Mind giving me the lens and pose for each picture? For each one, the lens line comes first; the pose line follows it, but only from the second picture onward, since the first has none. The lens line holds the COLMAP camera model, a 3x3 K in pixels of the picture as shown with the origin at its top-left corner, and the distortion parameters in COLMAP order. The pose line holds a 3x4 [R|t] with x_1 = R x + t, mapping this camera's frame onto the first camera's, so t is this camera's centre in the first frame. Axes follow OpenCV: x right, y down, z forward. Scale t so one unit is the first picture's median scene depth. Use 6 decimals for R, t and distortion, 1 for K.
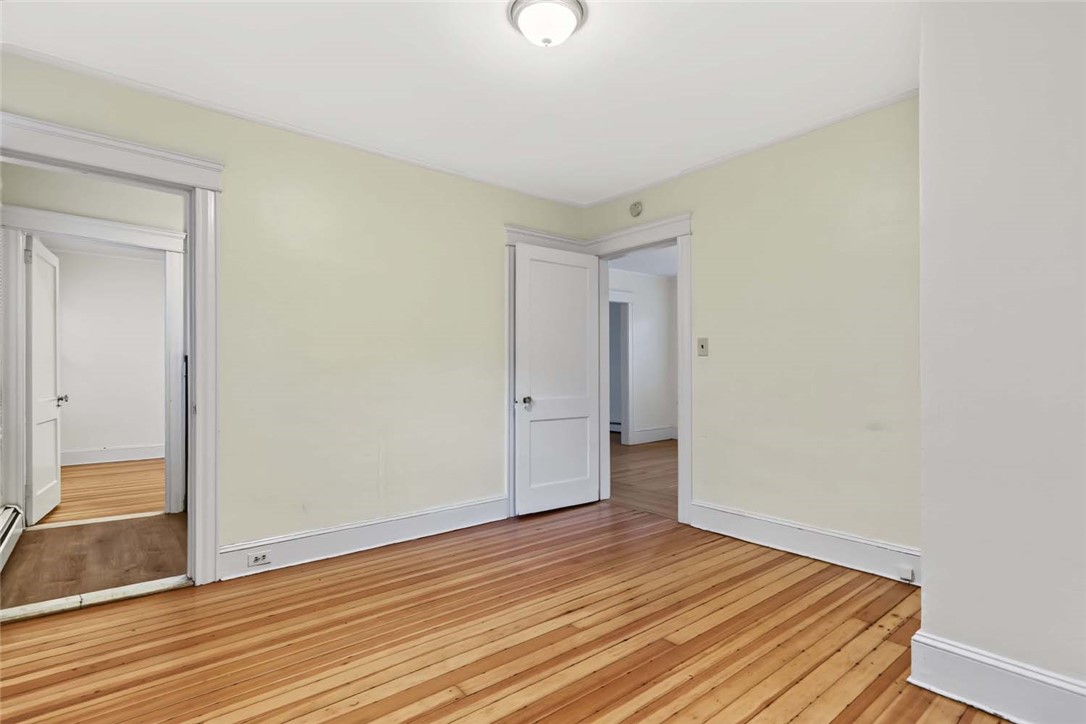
lens RADIAL K [[567.8, 0, 572.2], [0, 567.8, 363.8], [0, 0, 1]] dist [-0.000592, -0.000011]
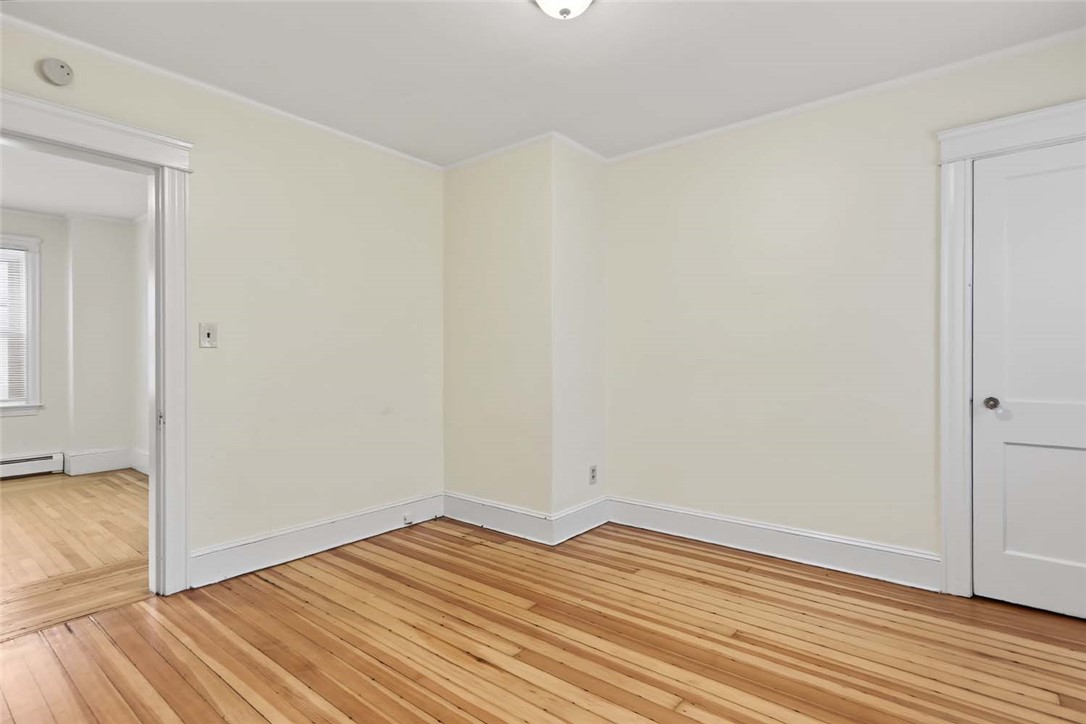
lens RADIAL K [[534.7, 0, 543.0], [0, 534.7, 362.0], [0, 0, 1]] dist [-0.003343, -0.000418]
pose [[-0.178772, -0.008253, 0.983856, -0.724010], [-0.008913, 0.999937, 0.006768, -0.006043], [-0.983850, -0.007560, -0.178835, 0.967228]]
